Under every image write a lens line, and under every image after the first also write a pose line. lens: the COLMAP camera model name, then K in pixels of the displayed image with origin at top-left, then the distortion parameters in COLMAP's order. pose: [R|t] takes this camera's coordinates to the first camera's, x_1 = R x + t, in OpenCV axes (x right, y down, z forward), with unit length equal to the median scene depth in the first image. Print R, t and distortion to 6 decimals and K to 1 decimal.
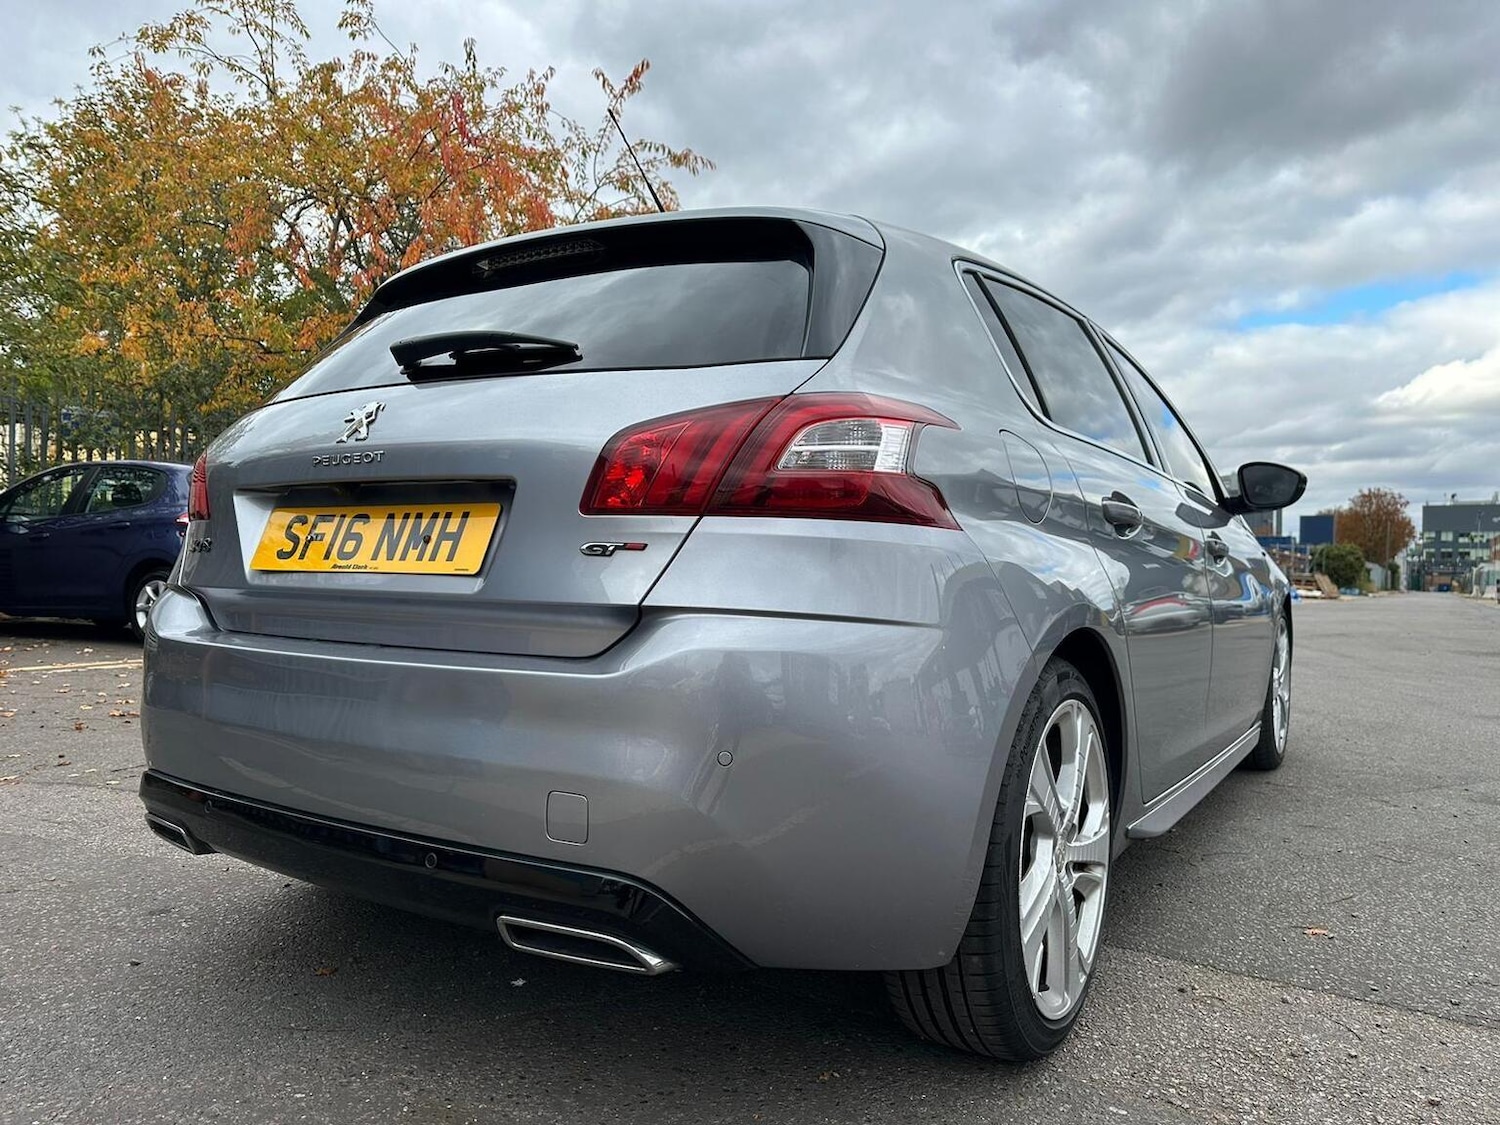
lens RADIAL K [[1056.7, 0, 747.1], [0, 1056.7, 581.8], [0, 0, 1]] dist [0.024638, -0.026431]
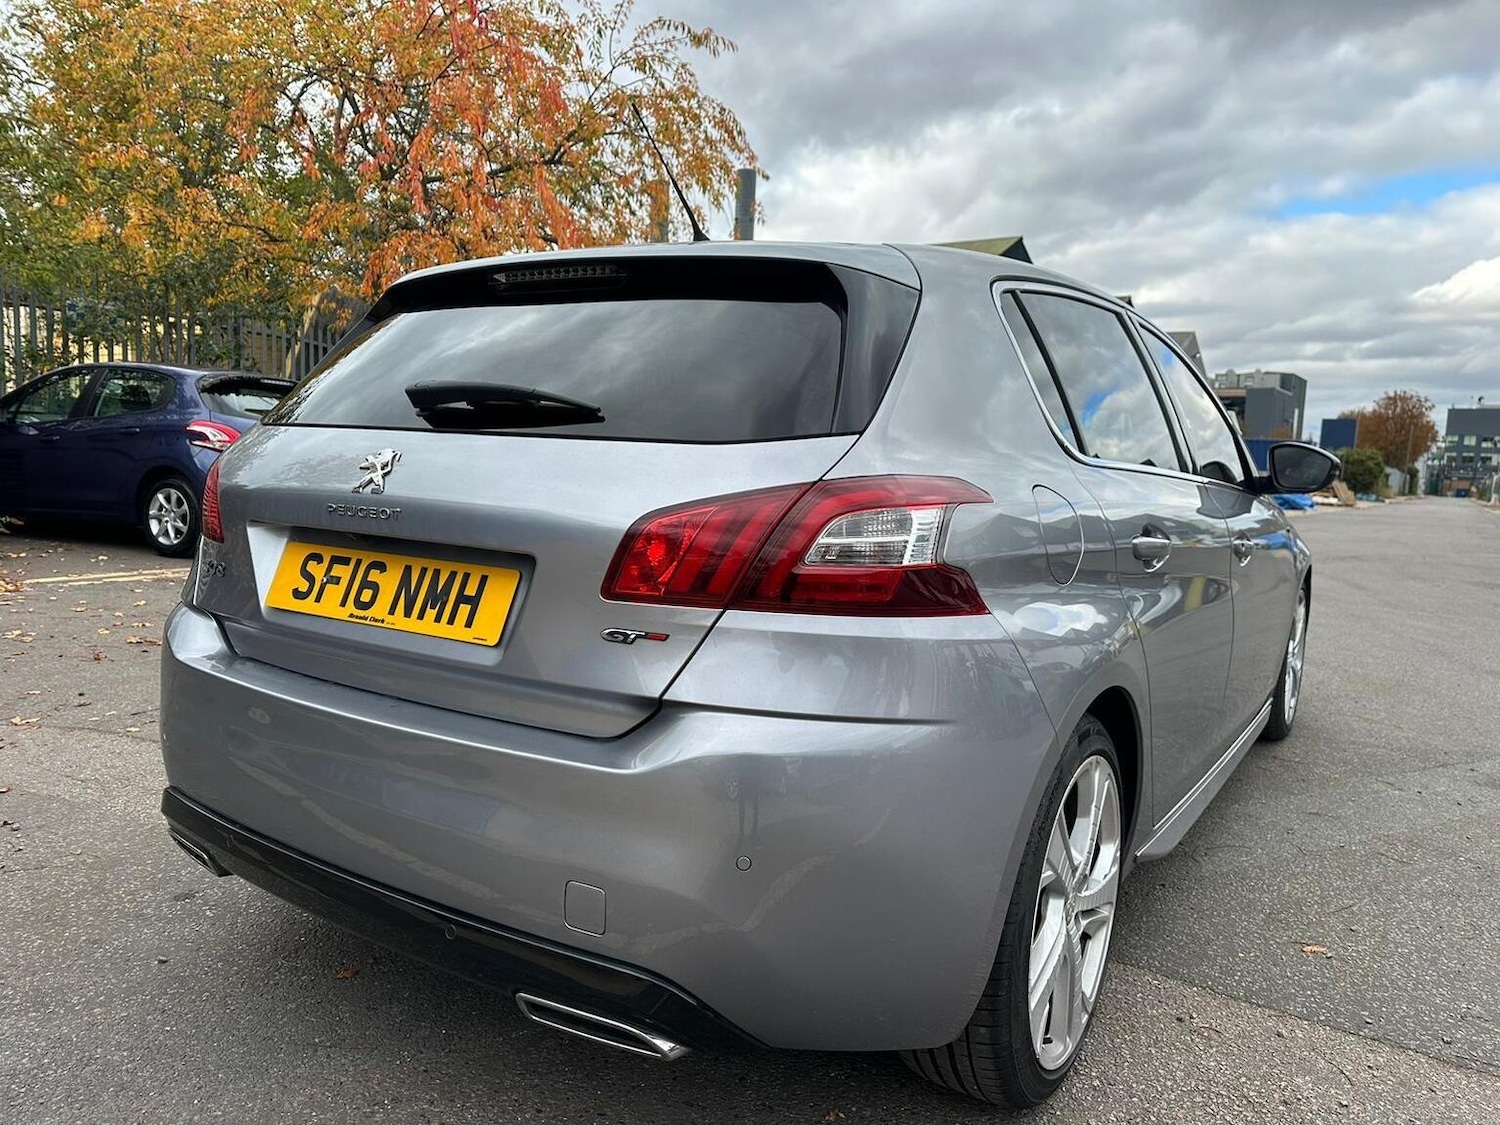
lens RADIAL K [[1056.7, 0, 747.1], [0, 1056.7, 581.8], [0, 0, 1]] dist [0.024638, -0.026431]
pose [[0.999641, 0.025617, -0.007843, -0.011331], [-0.024650, 0.994139, 0.105258, -0.135132], [0.010494, -0.105027, 0.994414, 0.021120]]
